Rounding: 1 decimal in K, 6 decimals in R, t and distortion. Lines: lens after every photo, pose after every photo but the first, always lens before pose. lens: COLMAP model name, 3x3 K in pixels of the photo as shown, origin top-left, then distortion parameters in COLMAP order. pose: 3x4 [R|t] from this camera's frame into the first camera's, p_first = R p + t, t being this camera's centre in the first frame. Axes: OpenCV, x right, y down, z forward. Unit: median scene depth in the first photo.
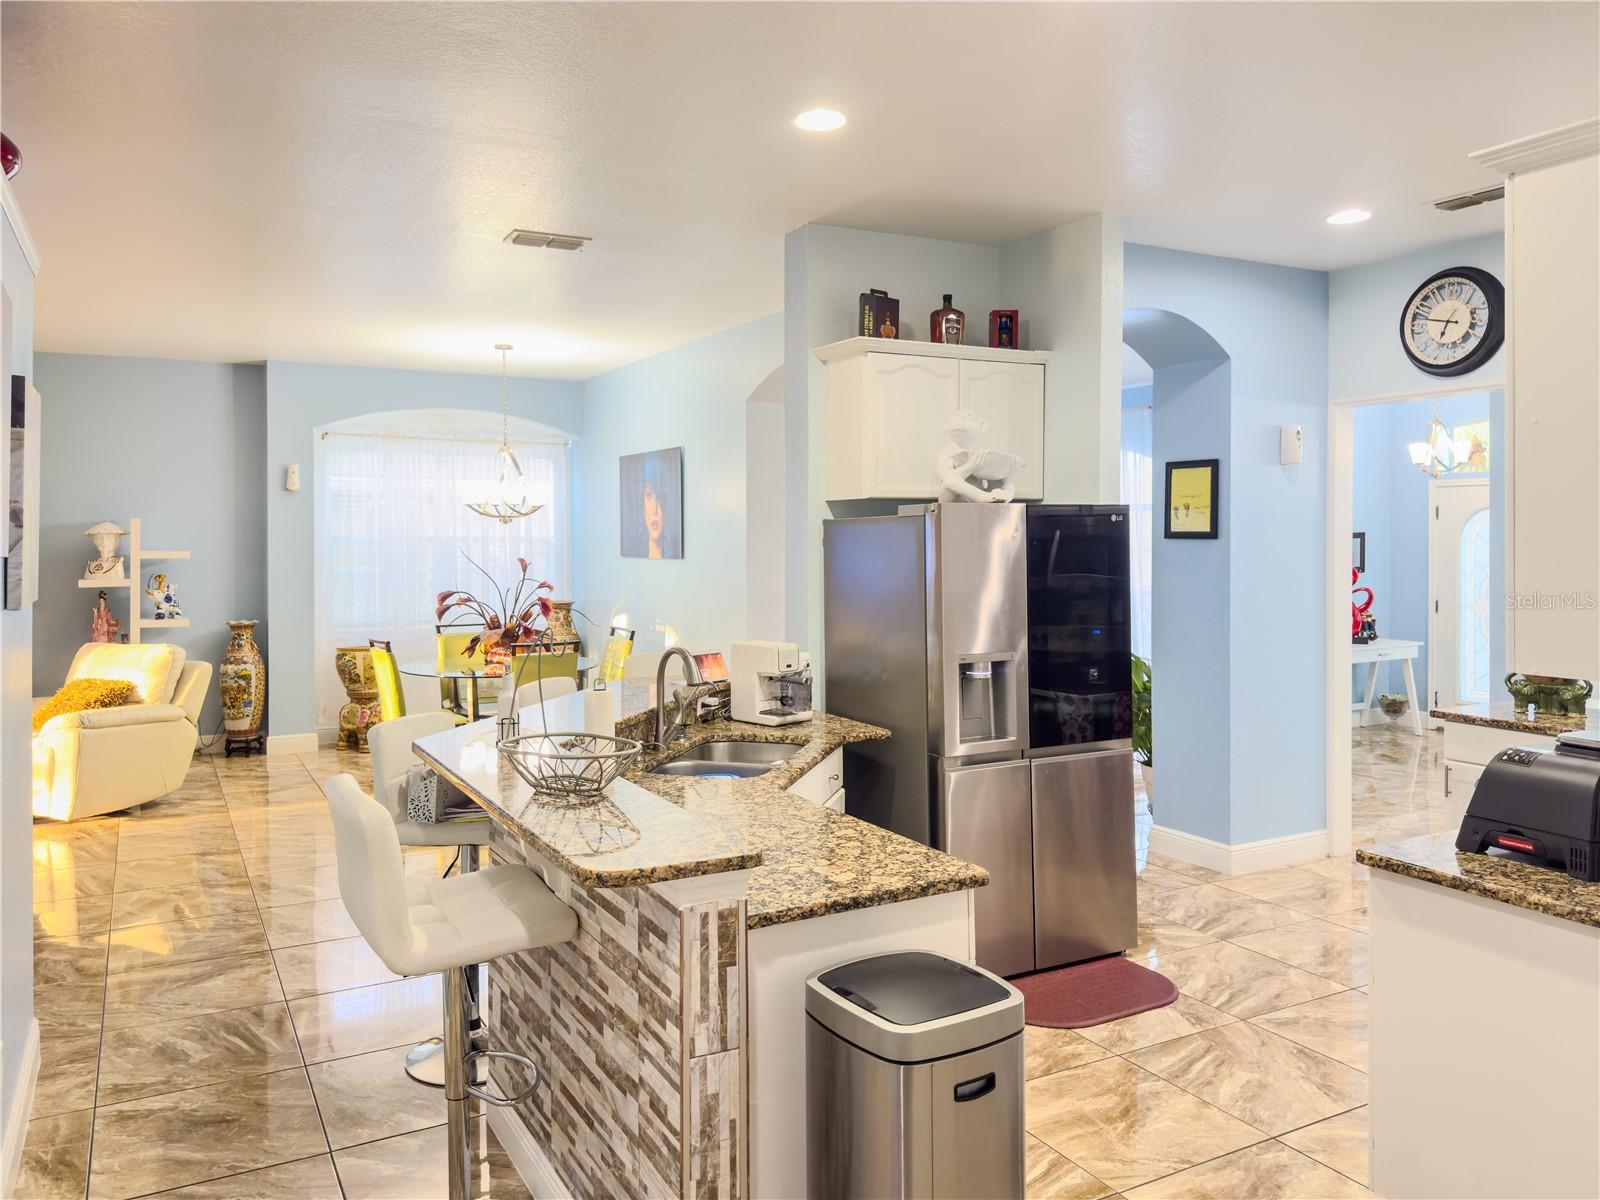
lens RADIAL K [[1149.6, 0, 731.8], [0, 1149.6, 555.0], [0, 0, 1]] dist [0.147749, -0.218012]
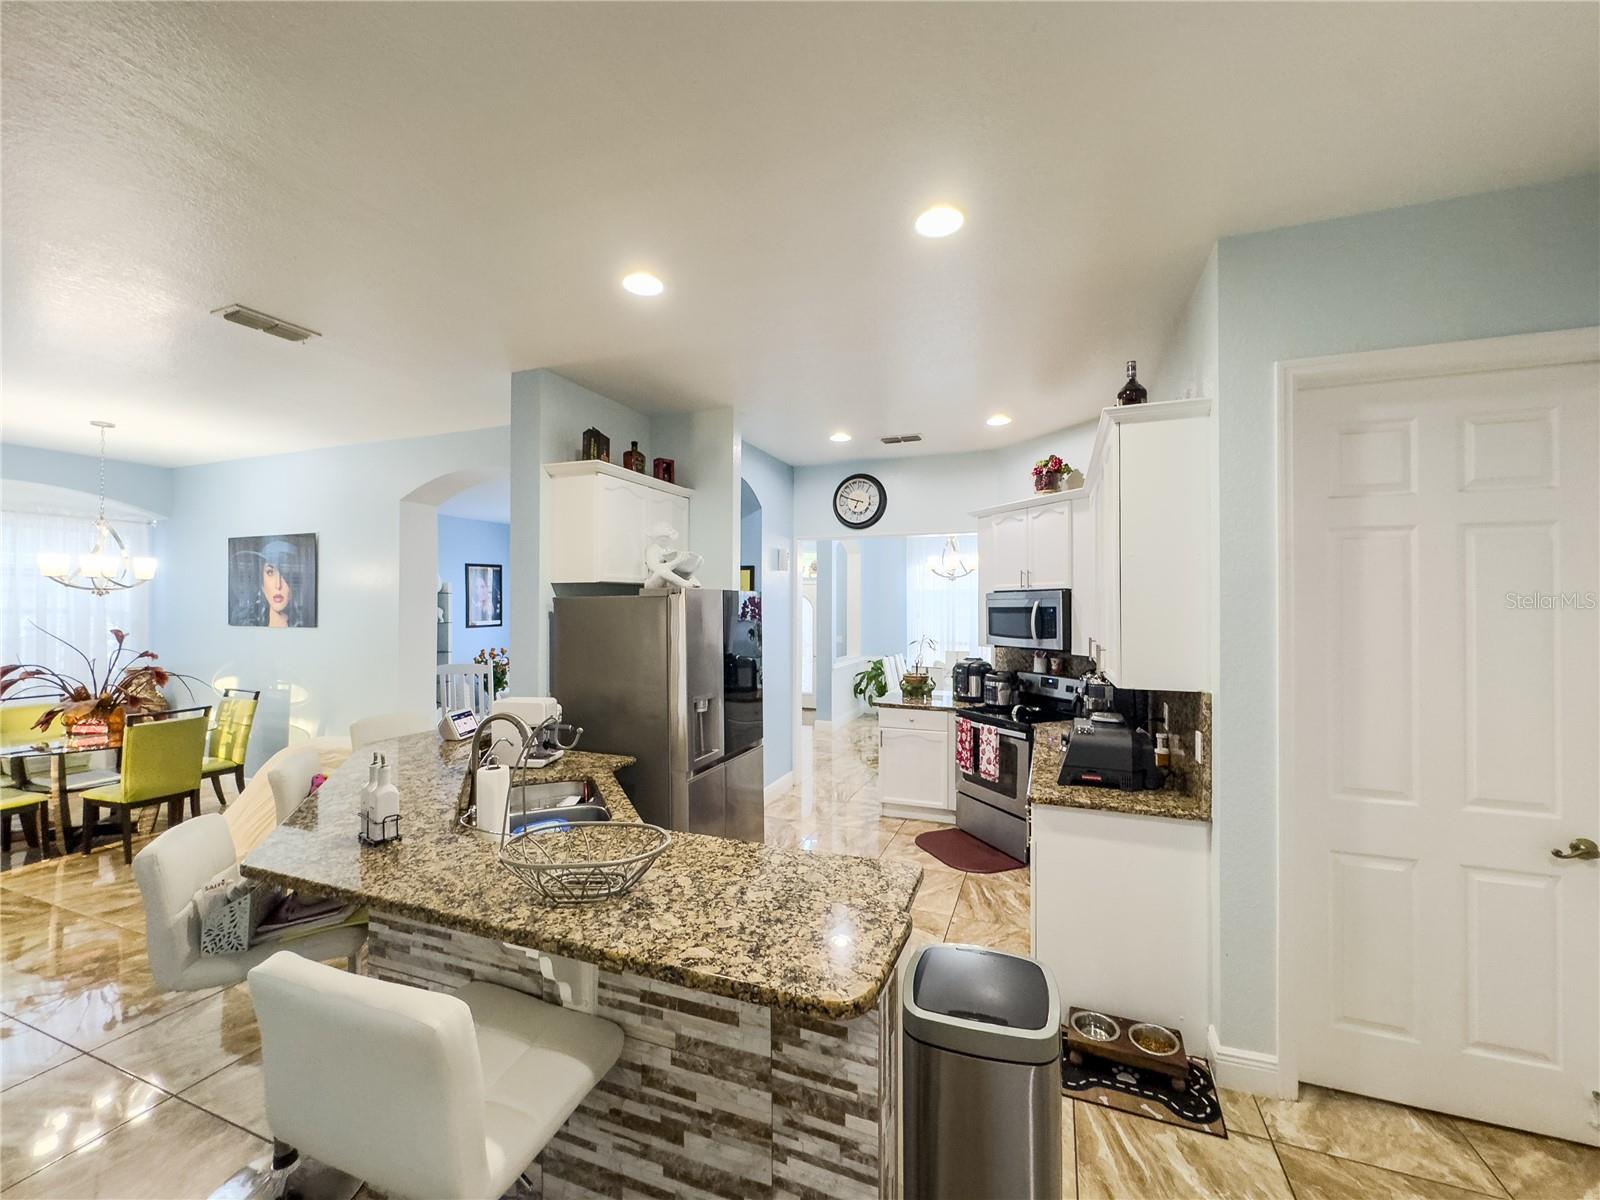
lens RADIAL K [[658.8, 0, 800.0], [0, 658.8, 600.0], [0, 0, 1]] dist [-0.003313, -0.000298]
pose [[0.746971, 0.010049, 0.664780, -0.190423], [0.007269, 0.999703, -0.023279, -0.008597], [-0.664817, 0.022221, 0.746676, 0.254012]]
